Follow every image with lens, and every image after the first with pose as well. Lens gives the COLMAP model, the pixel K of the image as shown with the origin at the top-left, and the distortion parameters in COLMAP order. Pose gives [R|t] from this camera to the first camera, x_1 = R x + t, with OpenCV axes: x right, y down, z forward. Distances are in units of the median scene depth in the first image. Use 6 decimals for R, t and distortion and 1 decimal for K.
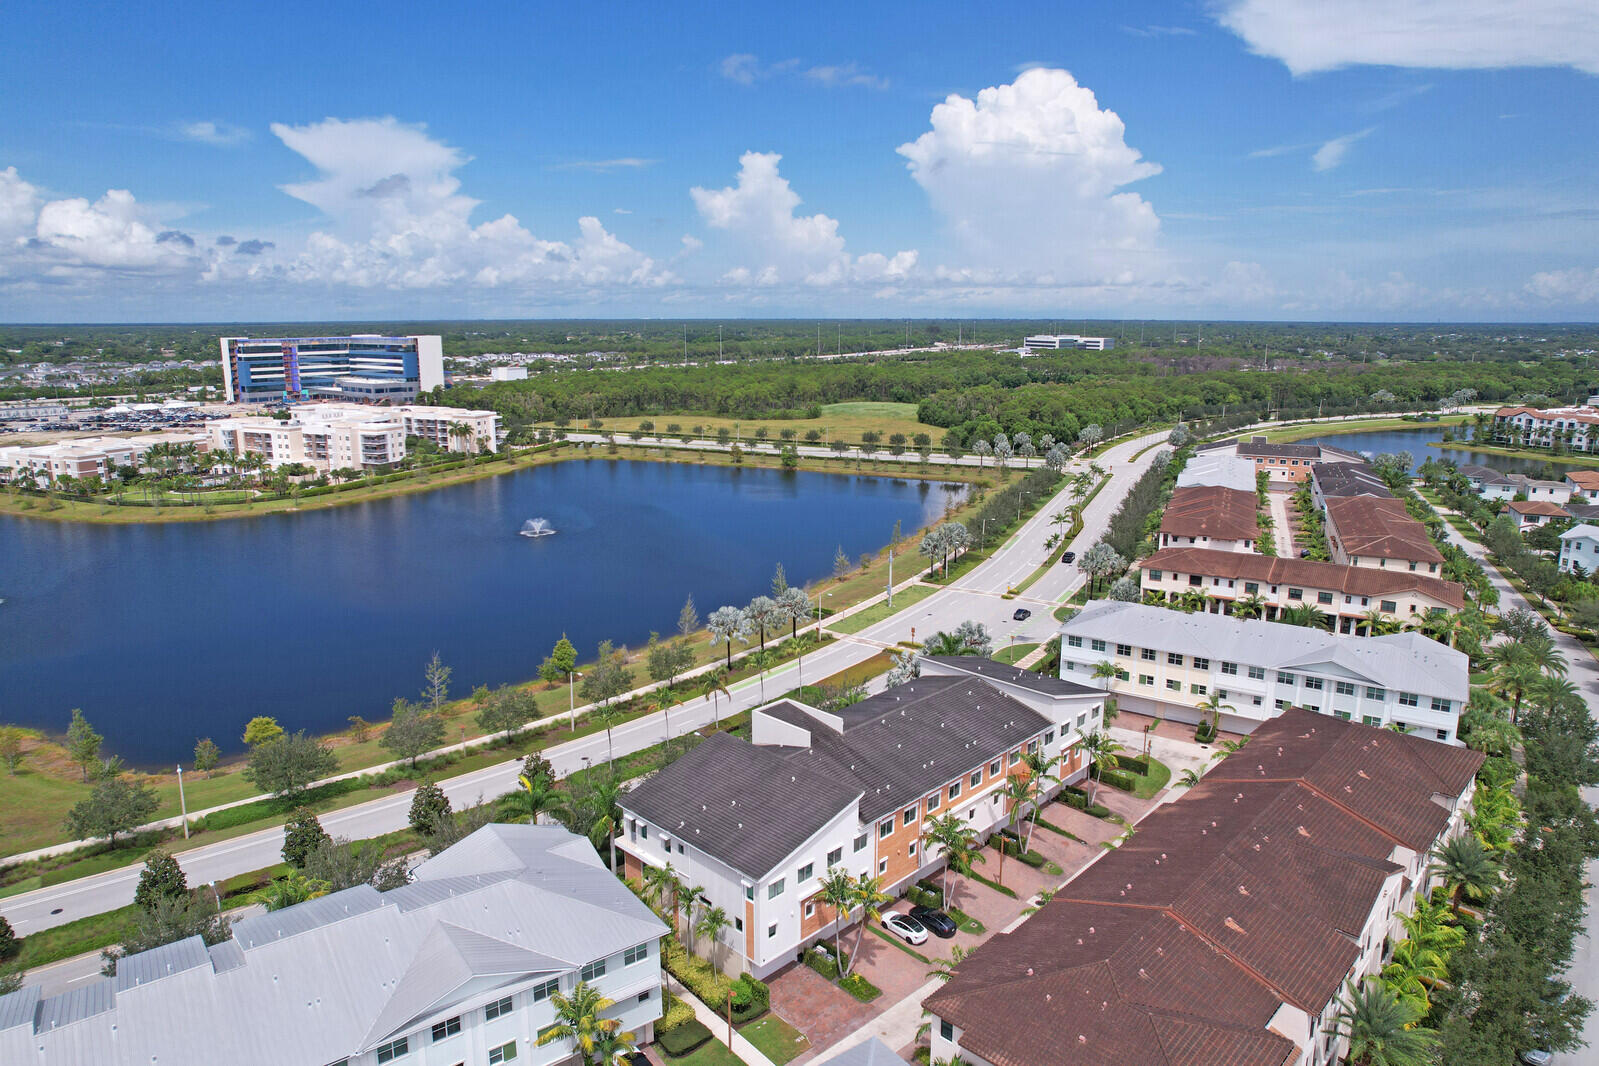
lens RADIAL K [[1017.3, 0, 797.1], [0, 1017.3, 538.4], [0, 0, 1]] dist [-0.070516, 0.056527]
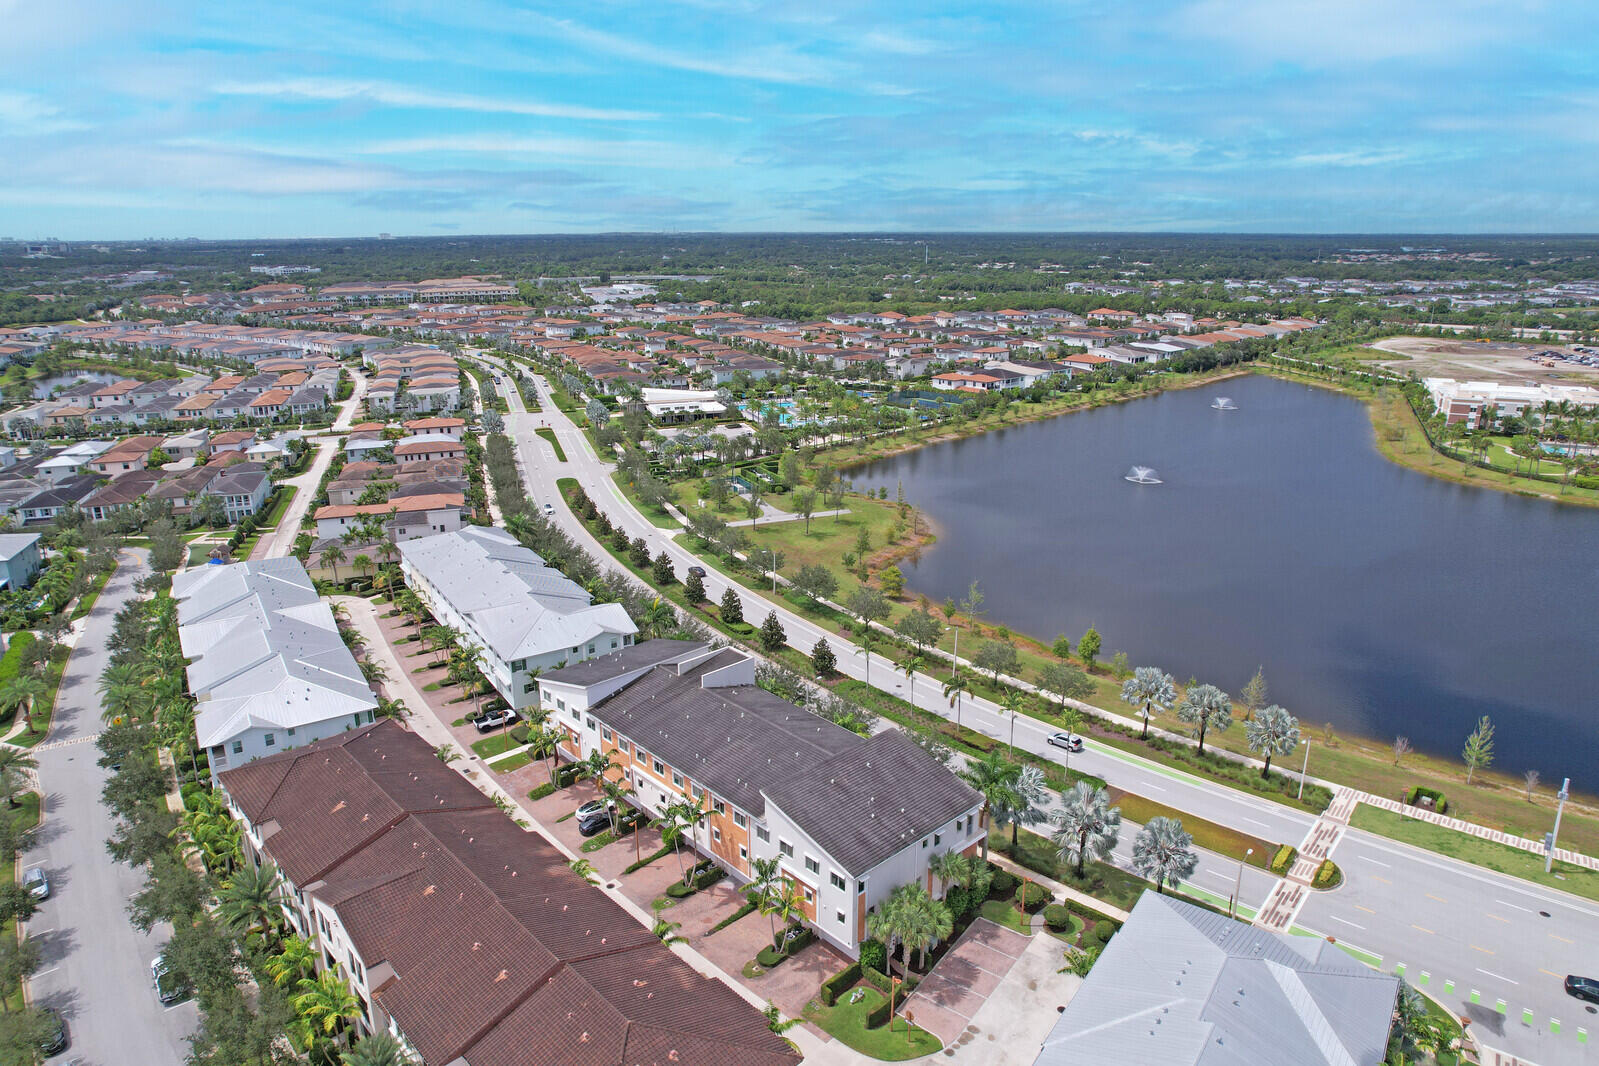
lens RADIAL K [[1017.3, 0, 797.1], [0, 1017.3, 538.4], [0, 0, 1]] dist [-0.070516, 0.056527]
pose [[-0.053164, 0.292622, -0.954749, 0.307994], [-0.208268, 0.931826, 0.297193, -0.095604], [0.976626, 0.214644, 0.011404, 0.289904]]
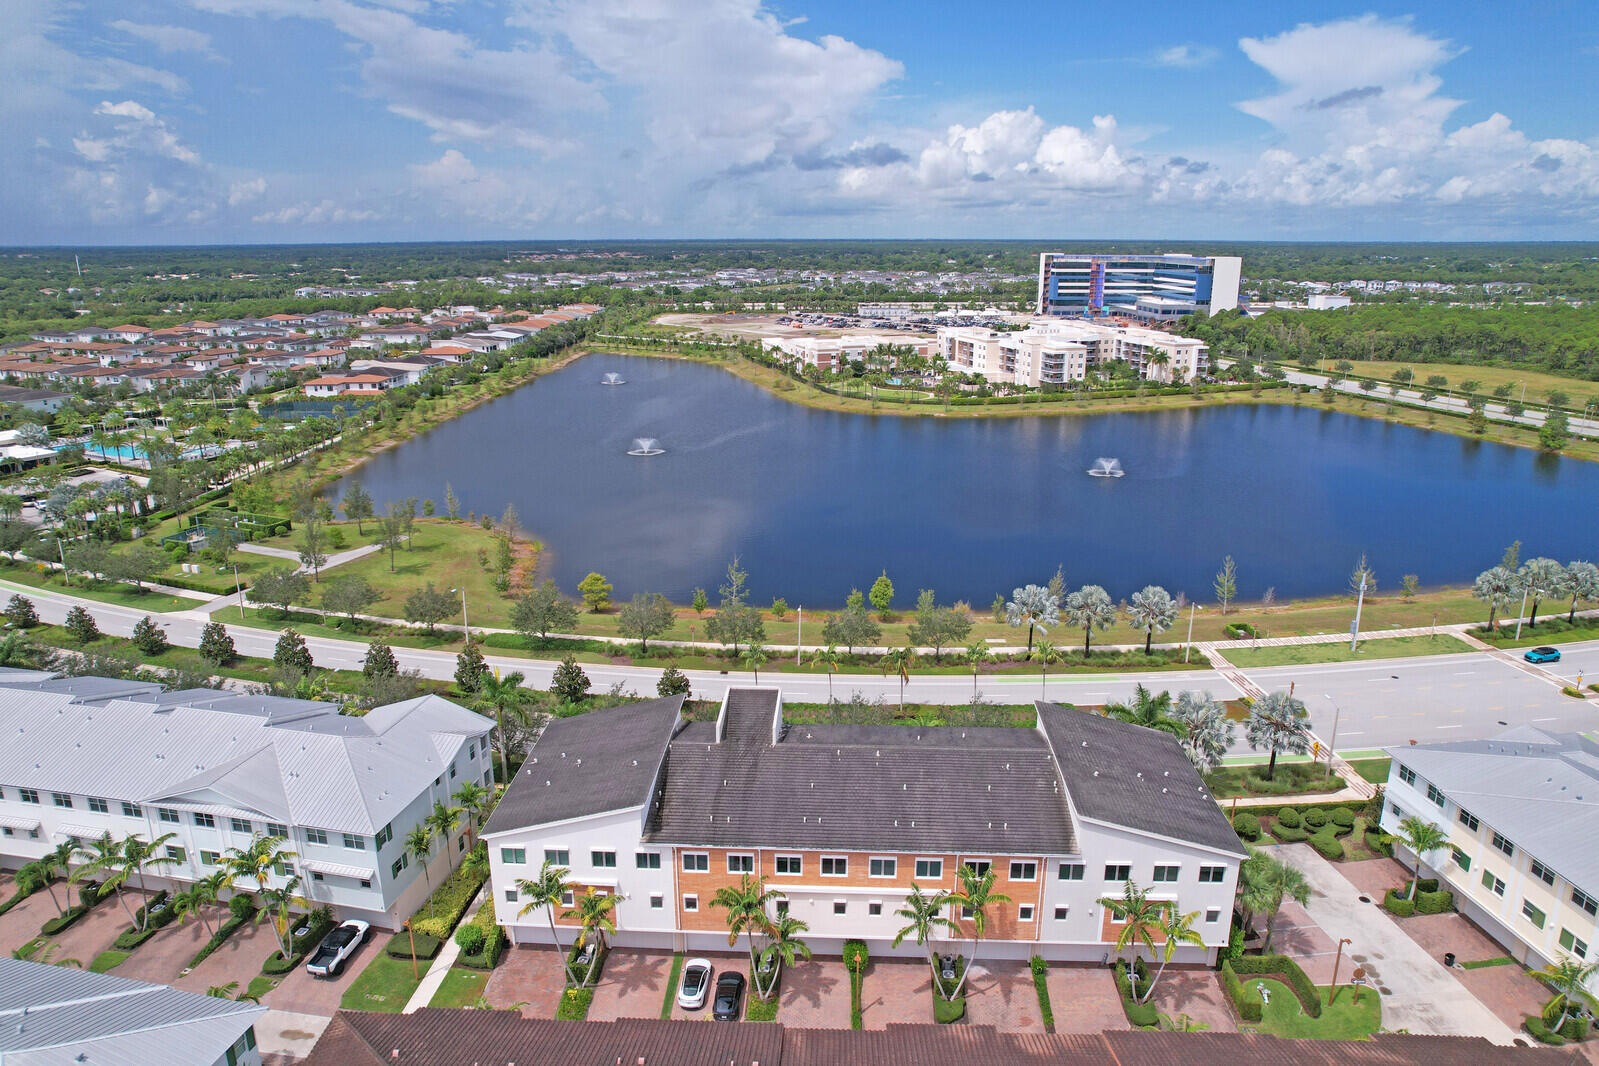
lens RADIAL K [[1017.3, 0, 797.1], [0, 1017.3, 538.4], [0, 0, 1]] dist [-0.070516, 0.056527]
pose [[0.661490, 0.213004, -0.719069, 0.169246], [-0.157825, 0.976883, 0.144187, -0.026272], [0.733159, 0.018109, 0.679816, 0.122128]]
